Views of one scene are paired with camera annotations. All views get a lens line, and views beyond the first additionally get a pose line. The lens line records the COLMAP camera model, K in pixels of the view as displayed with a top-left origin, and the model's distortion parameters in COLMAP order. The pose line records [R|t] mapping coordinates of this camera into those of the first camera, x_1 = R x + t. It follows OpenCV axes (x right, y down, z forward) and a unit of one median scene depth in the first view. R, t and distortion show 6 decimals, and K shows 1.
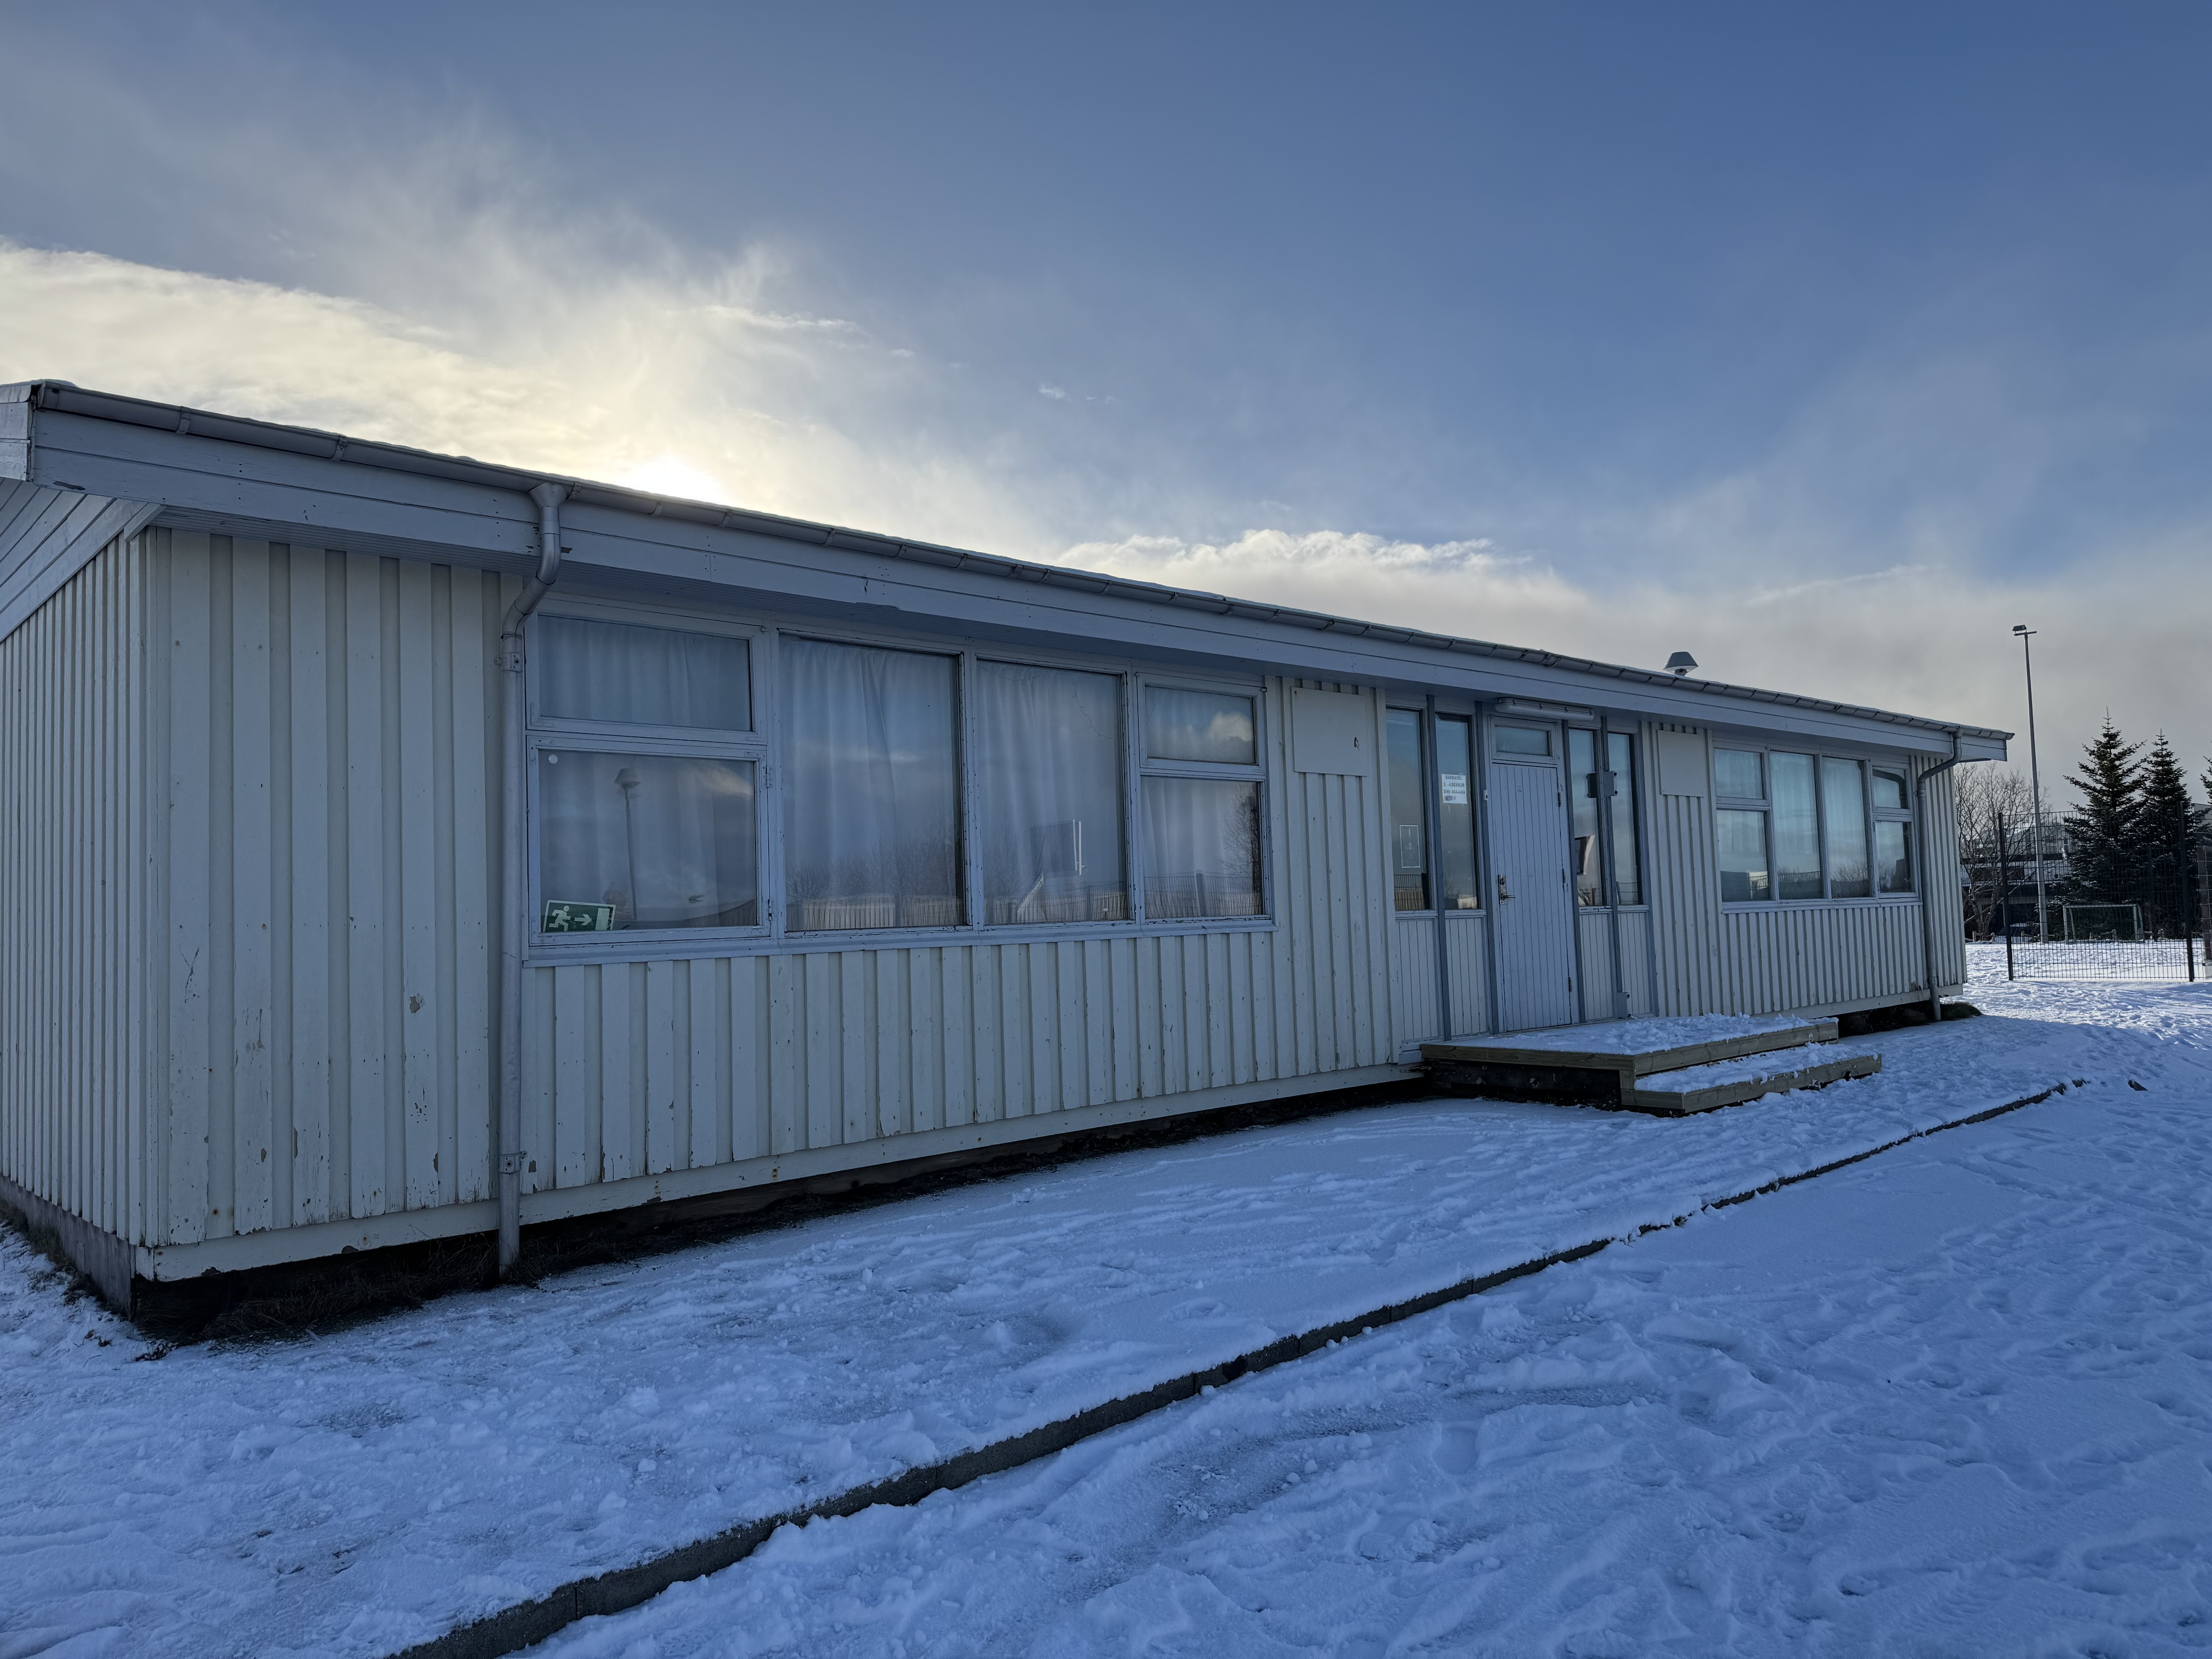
lens RADIAL K [[1548.1, 0, 1106.0], [0, 1548.1, 829.5], [0, 0, 1]] dist [0.093425, -0.116561]
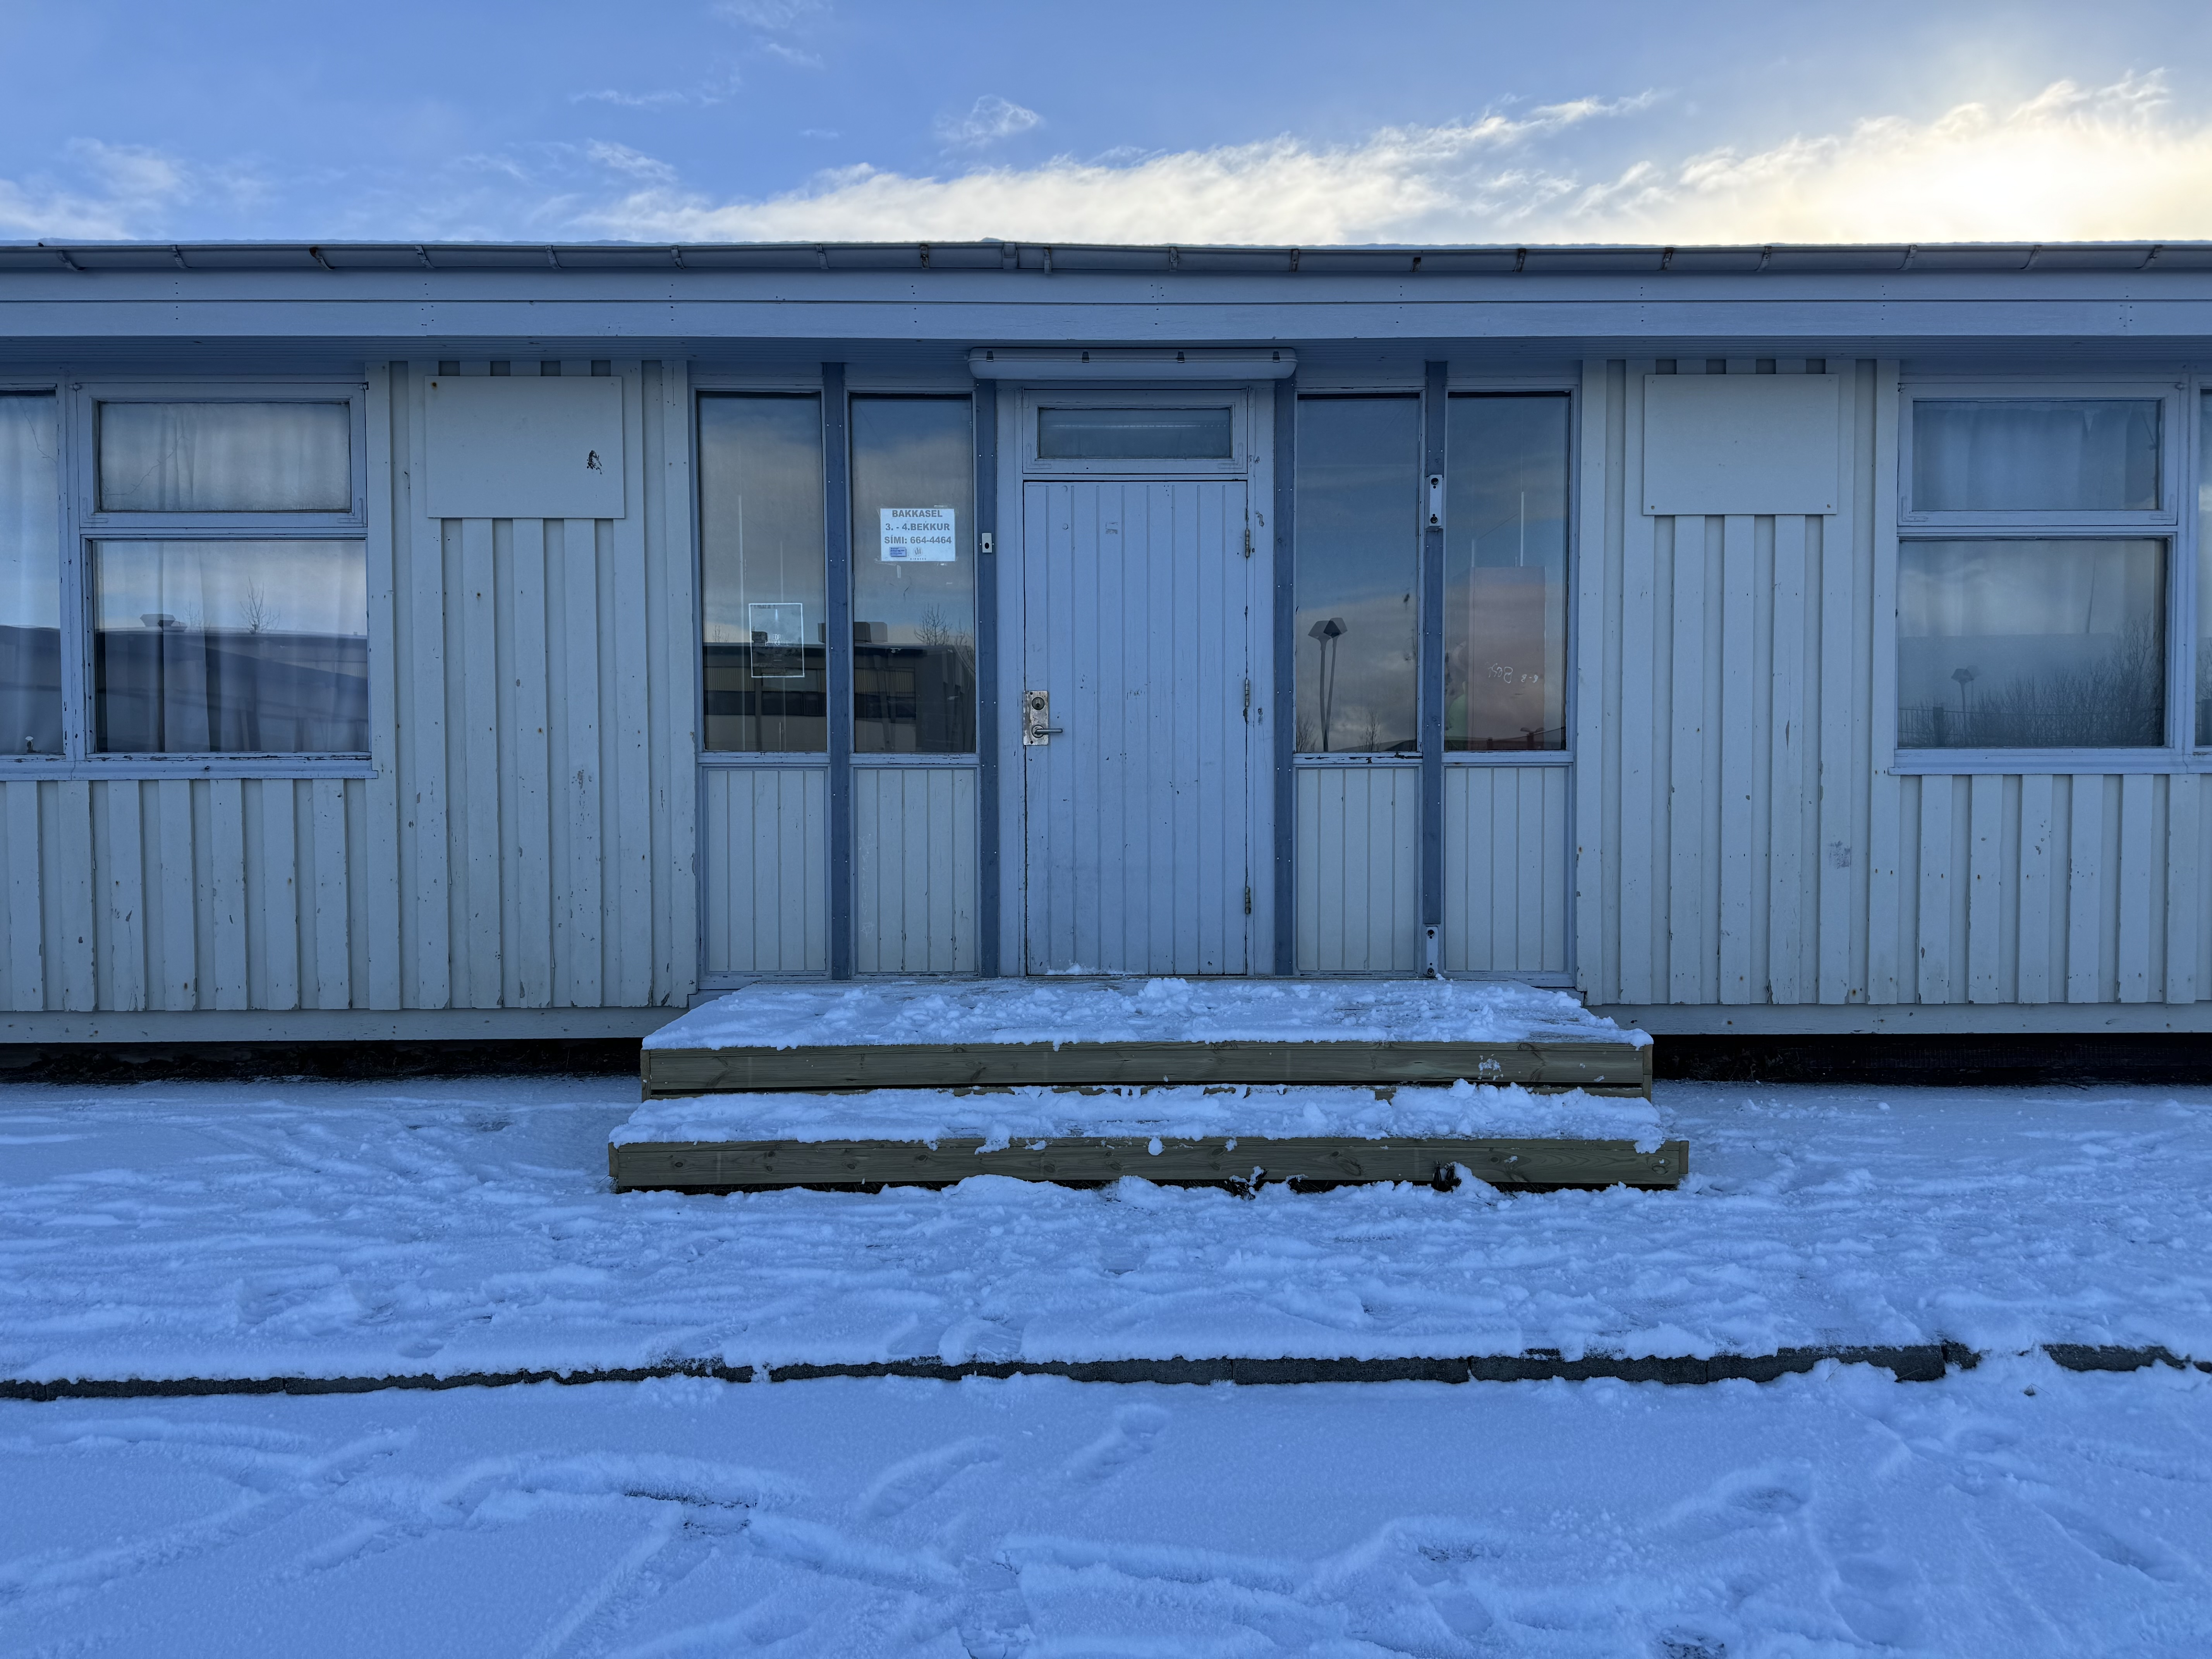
lens RADIAL K [[1566.8, 0, 1156.8], [0, 1566.8, 838.2], [0, 0, 1]] dist [0.094219, -0.000419]
pose [[0.716448, 0.063248, -0.694768, 0.694218], [0.025062, 0.992906, 0.116233, 0.018776], [0.697190, -0.100687, 0.709780, 0.658418]]
